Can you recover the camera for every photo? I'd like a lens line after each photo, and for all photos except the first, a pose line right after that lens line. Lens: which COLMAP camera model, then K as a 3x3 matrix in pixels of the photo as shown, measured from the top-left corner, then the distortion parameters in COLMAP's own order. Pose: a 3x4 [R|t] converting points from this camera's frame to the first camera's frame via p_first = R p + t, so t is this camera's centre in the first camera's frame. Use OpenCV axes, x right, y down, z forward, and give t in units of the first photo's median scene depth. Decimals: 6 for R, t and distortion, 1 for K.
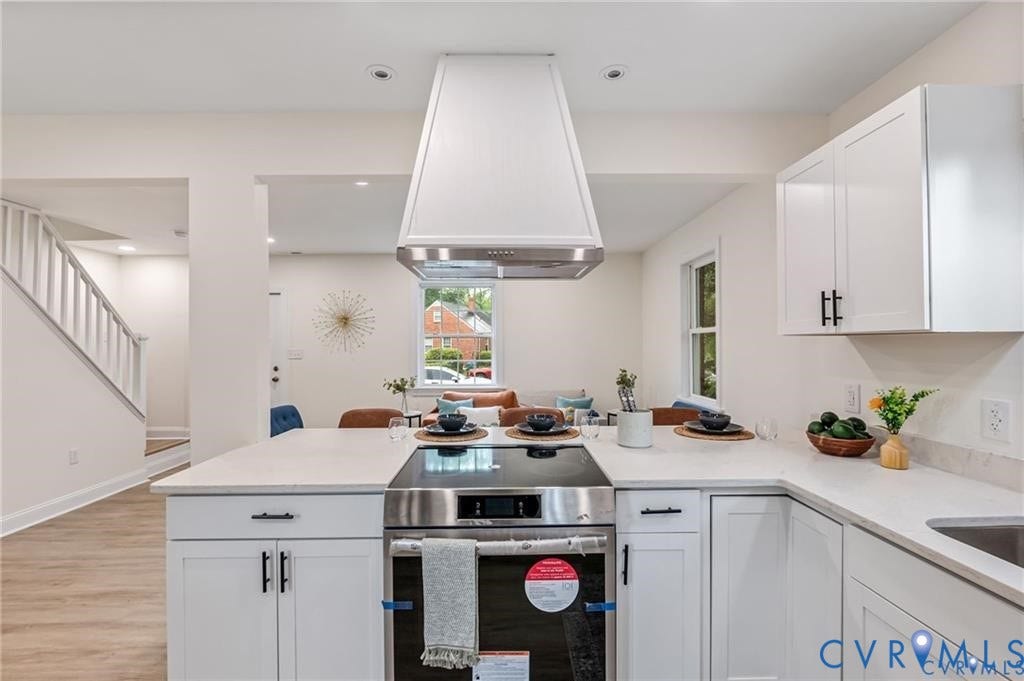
lens RADIAL K [[471.7, 0, 514.2], [0, 471.7, 341.5], [0, 0, 1]] dist [-0.005796, 0.001464]
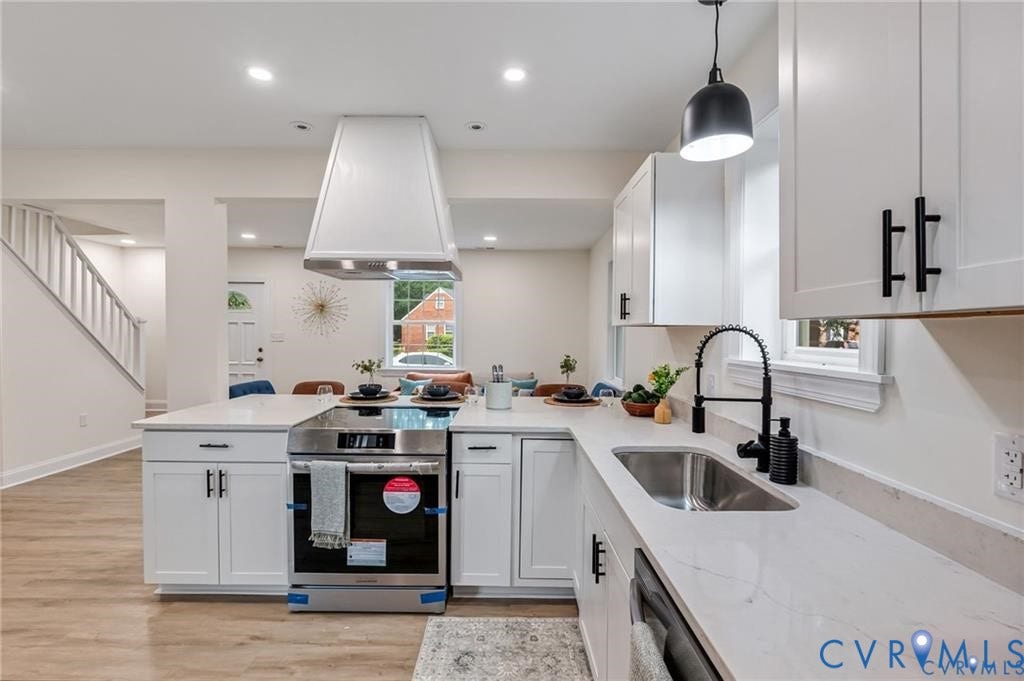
lens RADIAL K [[471.7, 0, 510.1], [0, 471.7, 342.5], [0, 0, 1]] dist [-0.005796, 0.001464]
pose [[0.999724, 0.014678, -0.018358, 0.289603], [-0.014147, 0.999488, 0.028706, -0.001061], [0.018770, -0.028438, 0.999419, -0.291262]]
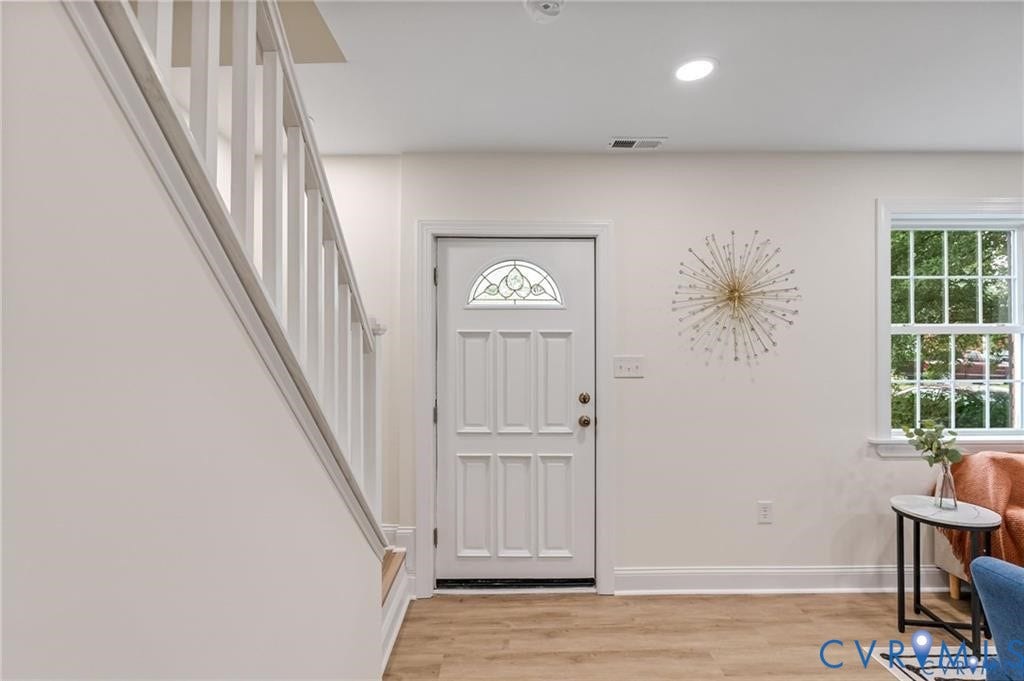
lens RADIAL K [[469.3, 0, 510.5], [0, 469.3, 344.5], [0, 0, 1]] dist [-0.013186, 0.002879]
pose [[0.999977, 0.003896, -0.005613, -1.526831], [-0.003898, 0.999992, -0.000353, 0.013219], [0.005611, 0.000375, 0.999984, 1.419250]]
